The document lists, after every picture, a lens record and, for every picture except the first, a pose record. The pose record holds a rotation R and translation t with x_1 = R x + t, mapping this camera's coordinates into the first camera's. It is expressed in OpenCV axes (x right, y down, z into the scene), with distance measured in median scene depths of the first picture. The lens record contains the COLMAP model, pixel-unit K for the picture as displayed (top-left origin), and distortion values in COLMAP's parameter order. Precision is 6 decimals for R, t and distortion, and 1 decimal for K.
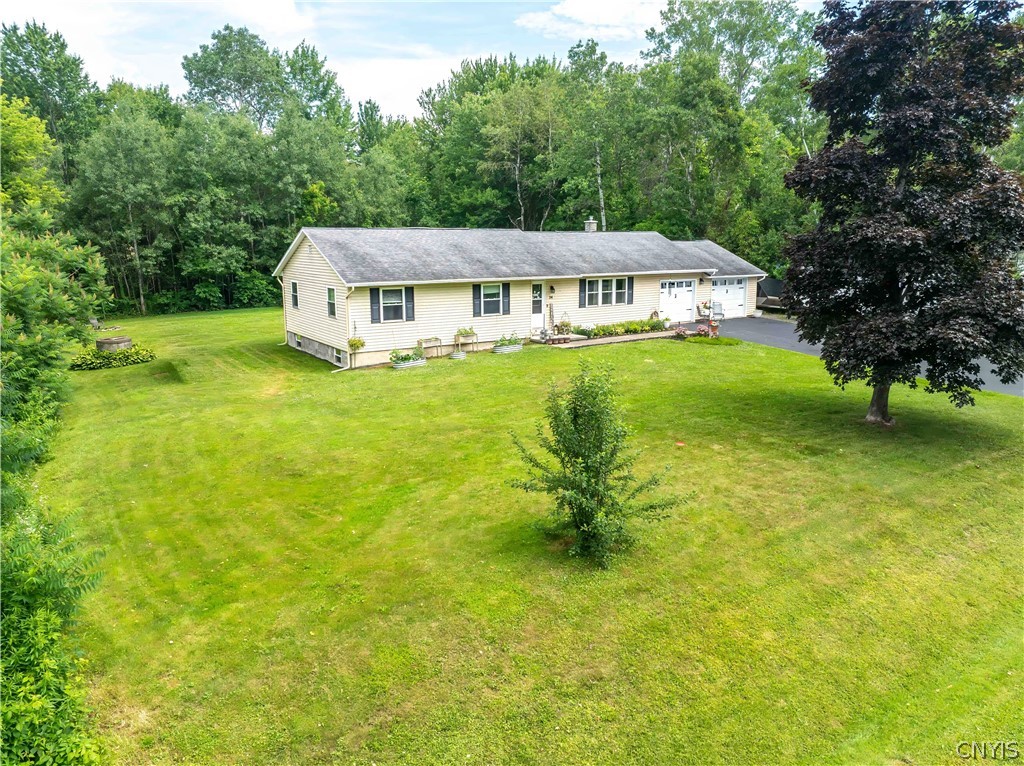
lens RADIAL K [[717.8, 0, 512.0], [0, 717.8, 383.0], [0, 0, 1]] dist [-0.030525, -0.001865]
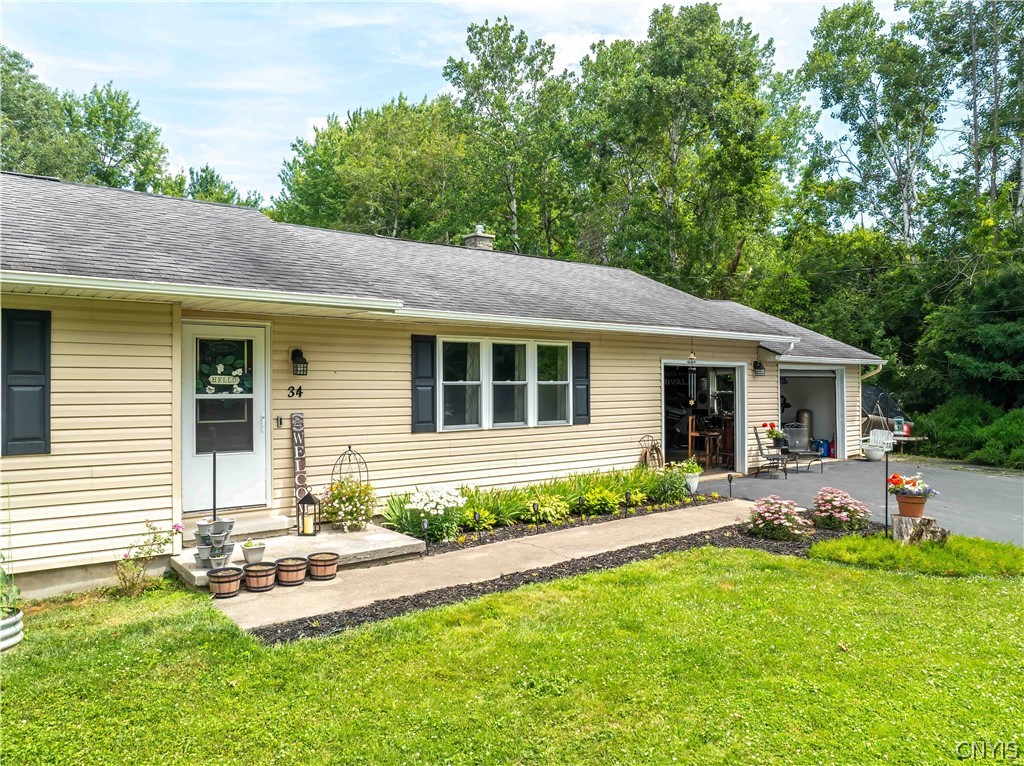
lens RADIAL K [[717.8, 0, 512.0], [0, 717.8, 383.0], [0, 0, 1]] dist [-0.030525, -0.001865]
pose [[0.996180, 0.001798, 0.087304, 0.109014], [0.016195, 0.978640, -0.204944, -0.064600], [-0.085808, 0.205575, 0.974872, 0.711933]]
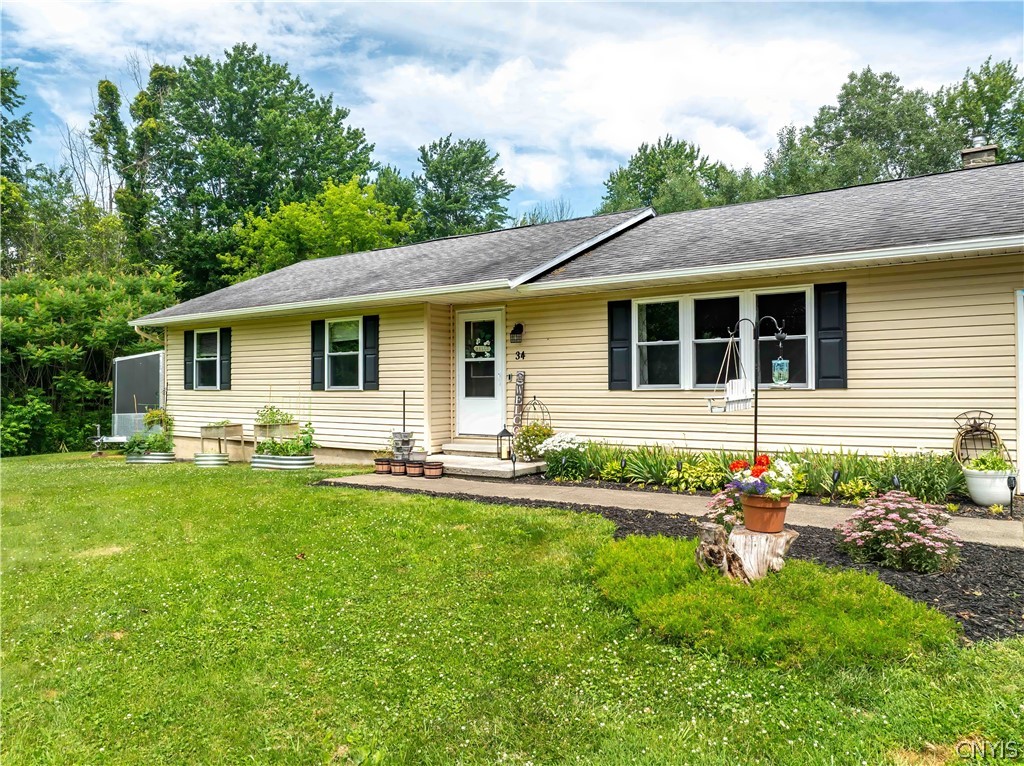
lens RADIAL K [[717.8, 0, 512.0], [0, 717.8, 383.0], [0, 0, 1]] dist [-0.030525, -0.001865]
pose [[0.373188, 0.018128, -0.927579, 0.379027], [-0.161648, 0.985786, -0.045770, -0.086205], [0.913565, 0.167022, 0.370814, 0.842068]]
